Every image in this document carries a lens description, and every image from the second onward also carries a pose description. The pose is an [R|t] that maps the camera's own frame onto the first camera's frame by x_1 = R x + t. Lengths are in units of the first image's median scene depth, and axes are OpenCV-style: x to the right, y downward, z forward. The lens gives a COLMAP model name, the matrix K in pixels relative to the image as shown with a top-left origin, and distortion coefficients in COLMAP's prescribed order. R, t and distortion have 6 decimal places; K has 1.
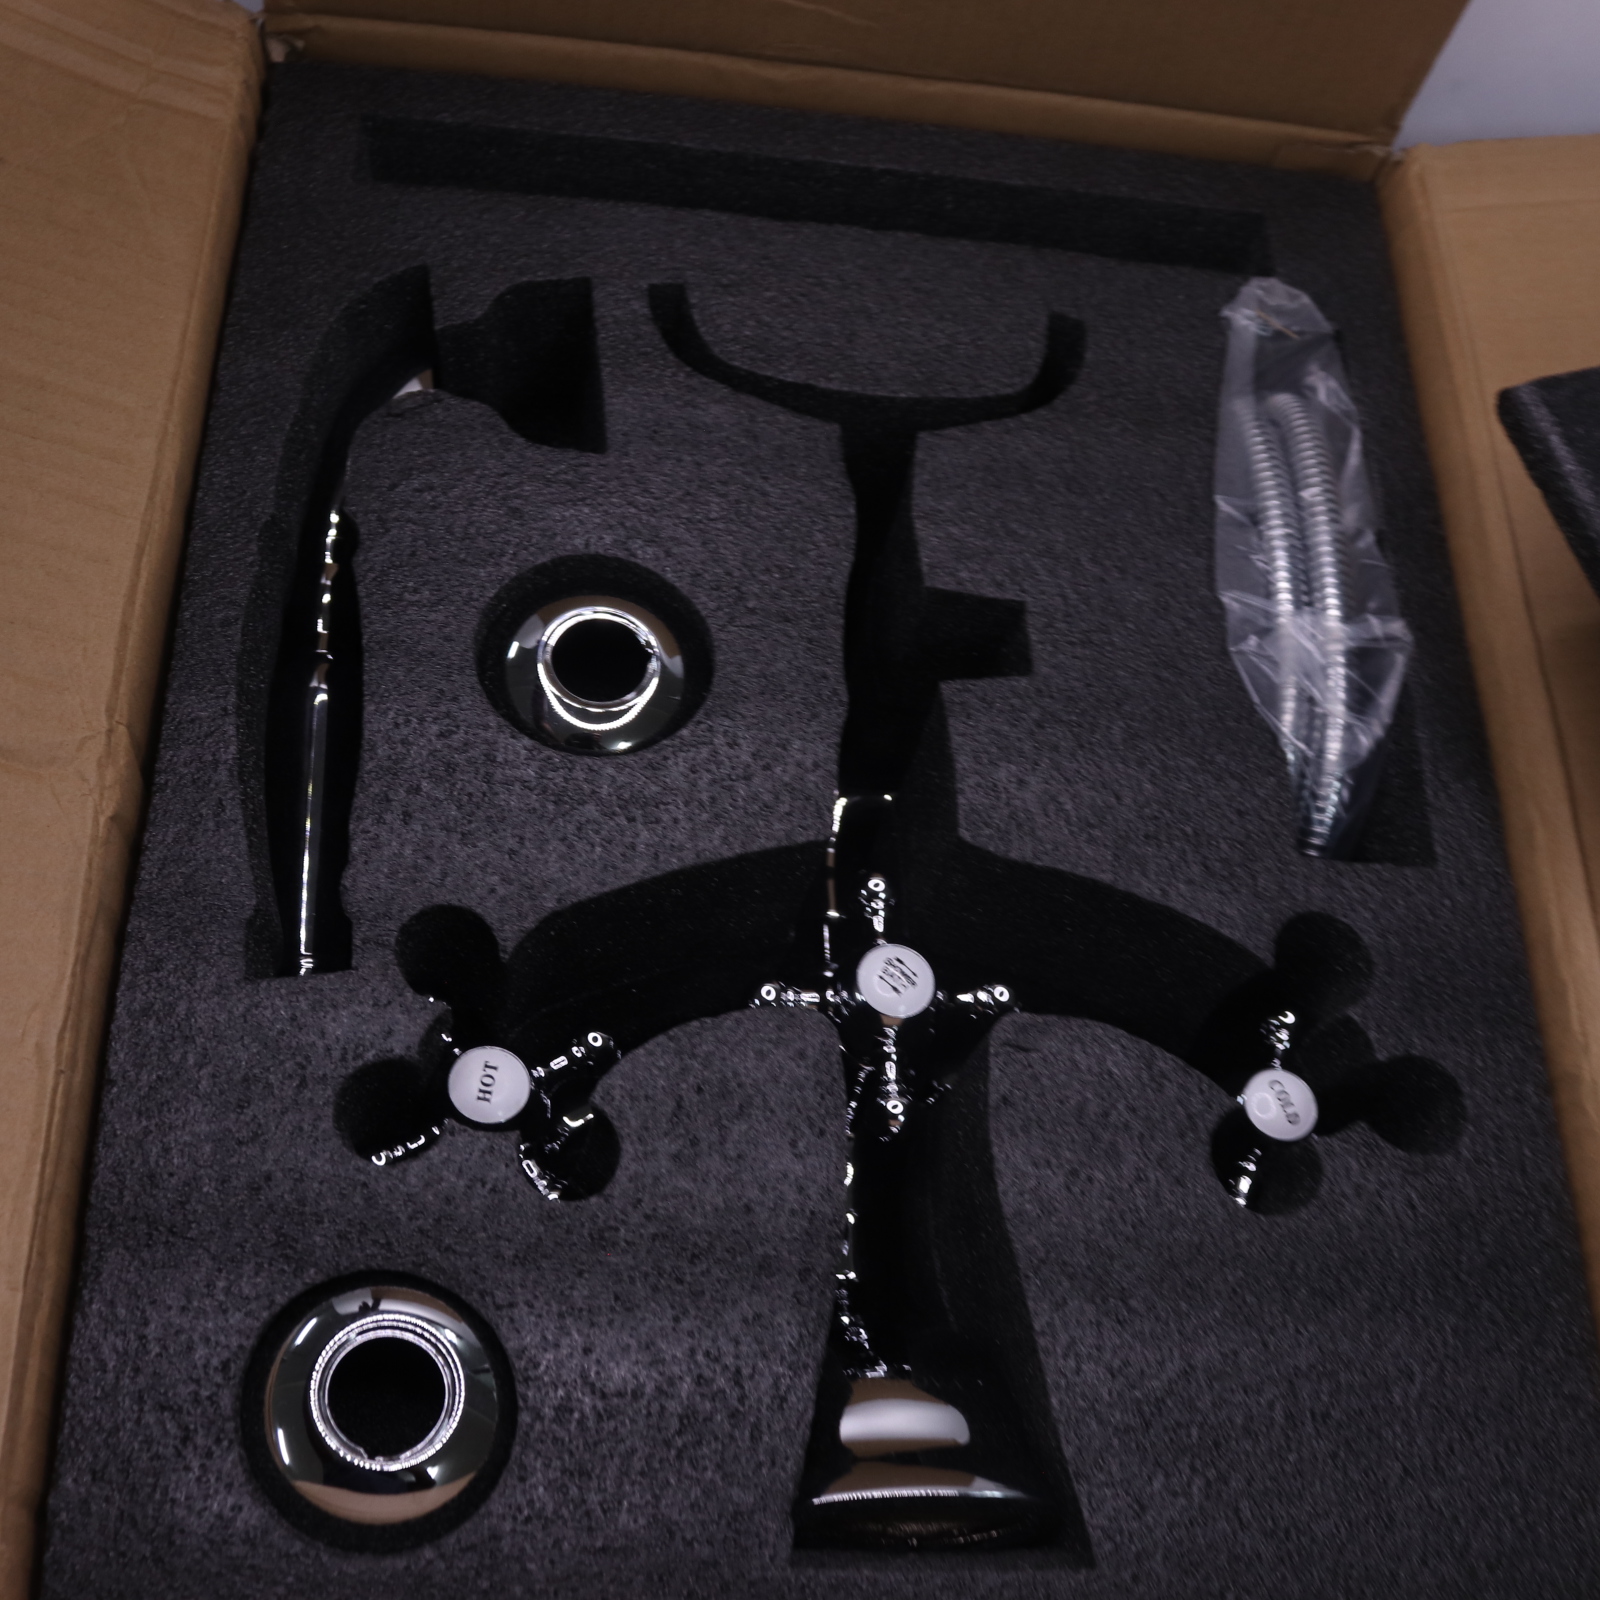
lens RADIAL K [[2083.0, 0, 800.0], [0, 2083.0, 800.0], [0, 0, 1]] dist [-0.163490, 0.117119]
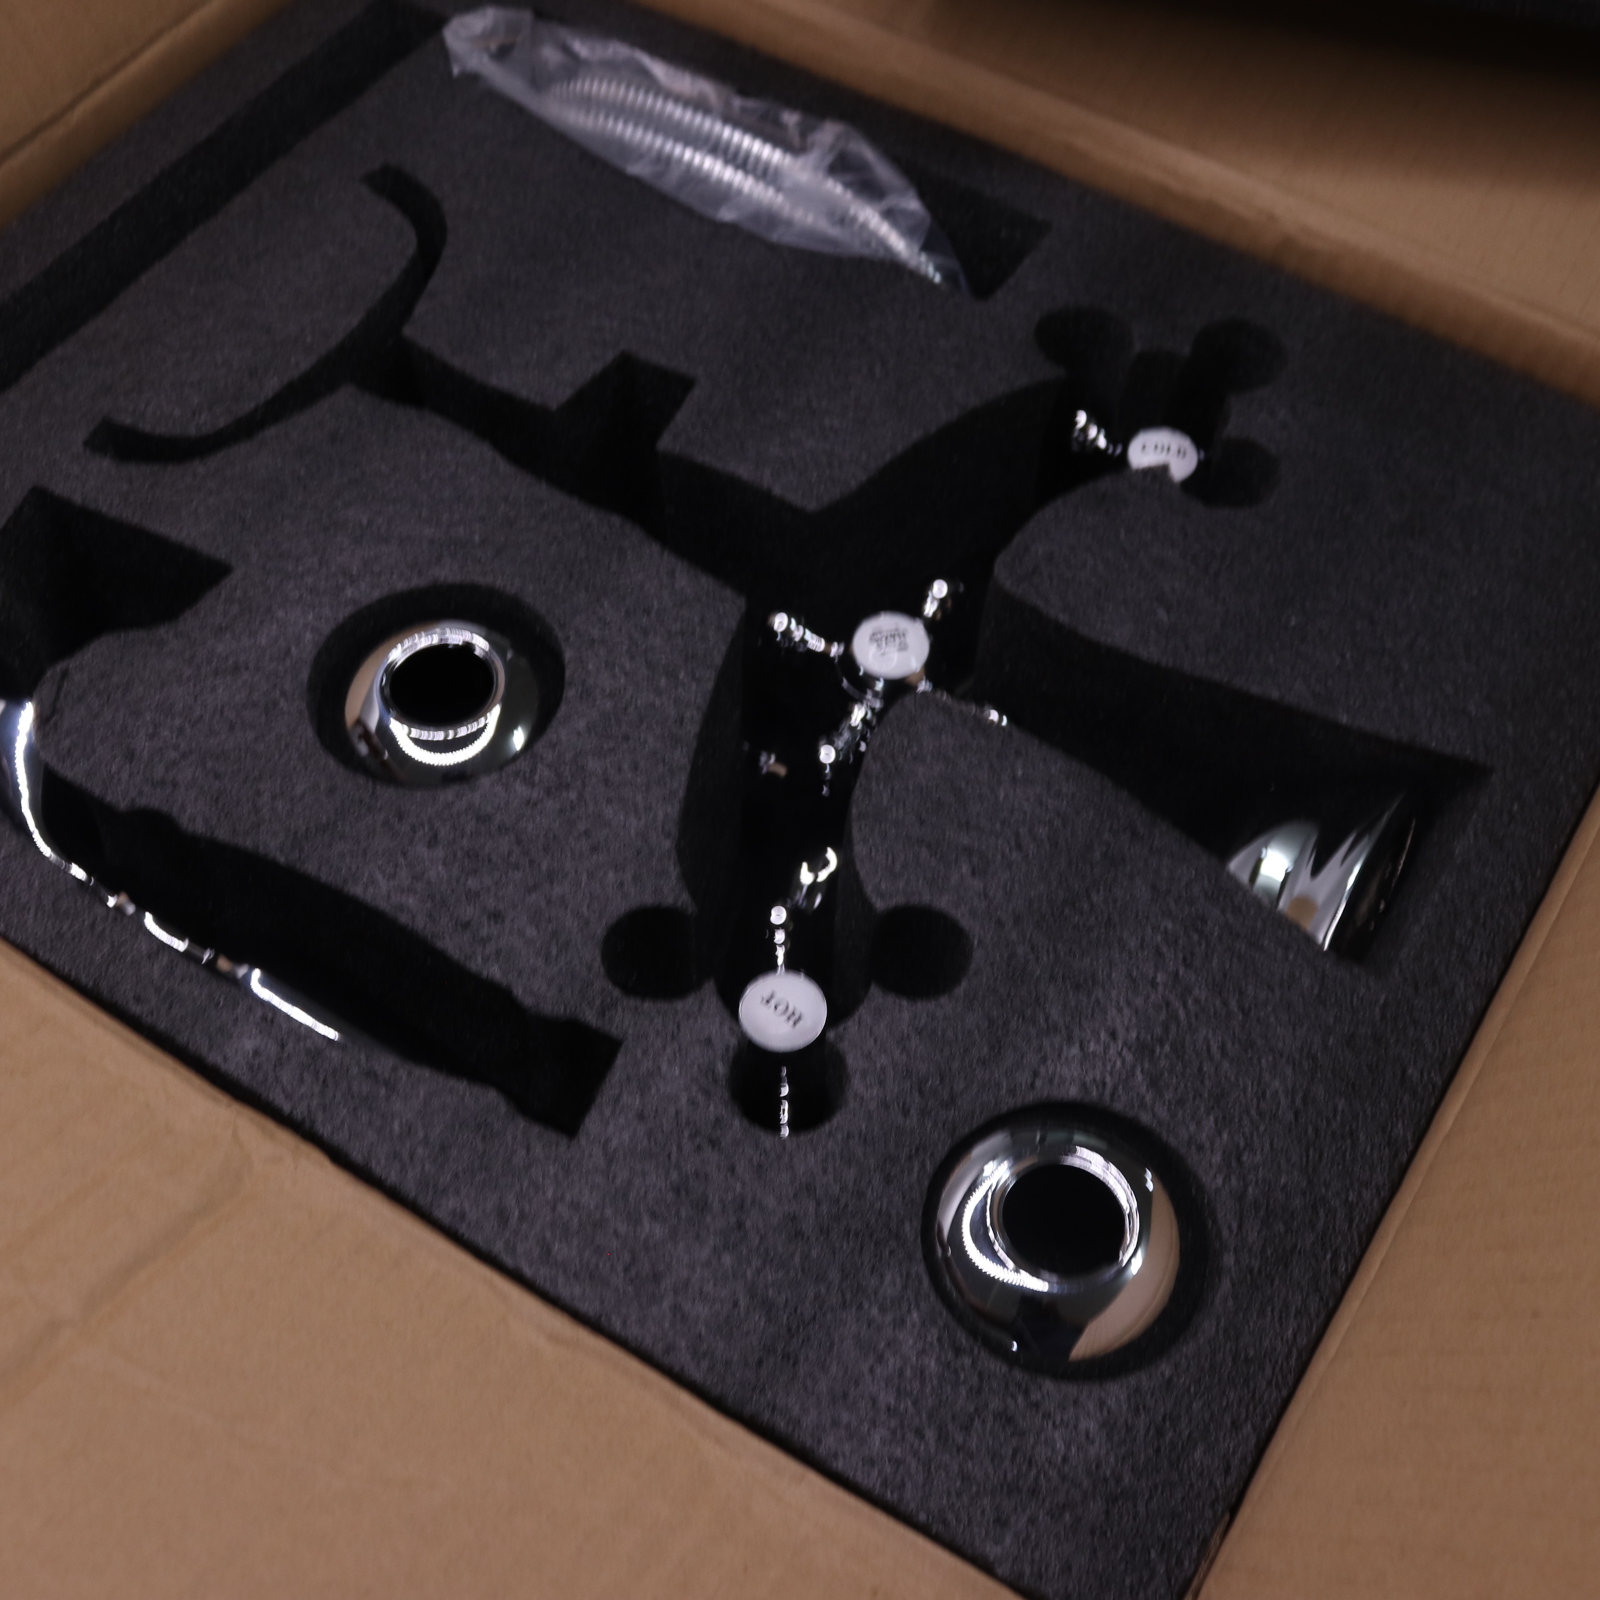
lens RADIAL K [[2083.0, 0, 800.0], [0, 2083.0, 800.0], [0, 0, 1]] dist [-0.163490, 0.117119]
pose [[0.534191, -0.771948, 0.344581, -0.376986], [0.771127, 0.611995, 0.175571, -0.076650], [-0.346414, 0.171928, 0.922192, 0.105234]]
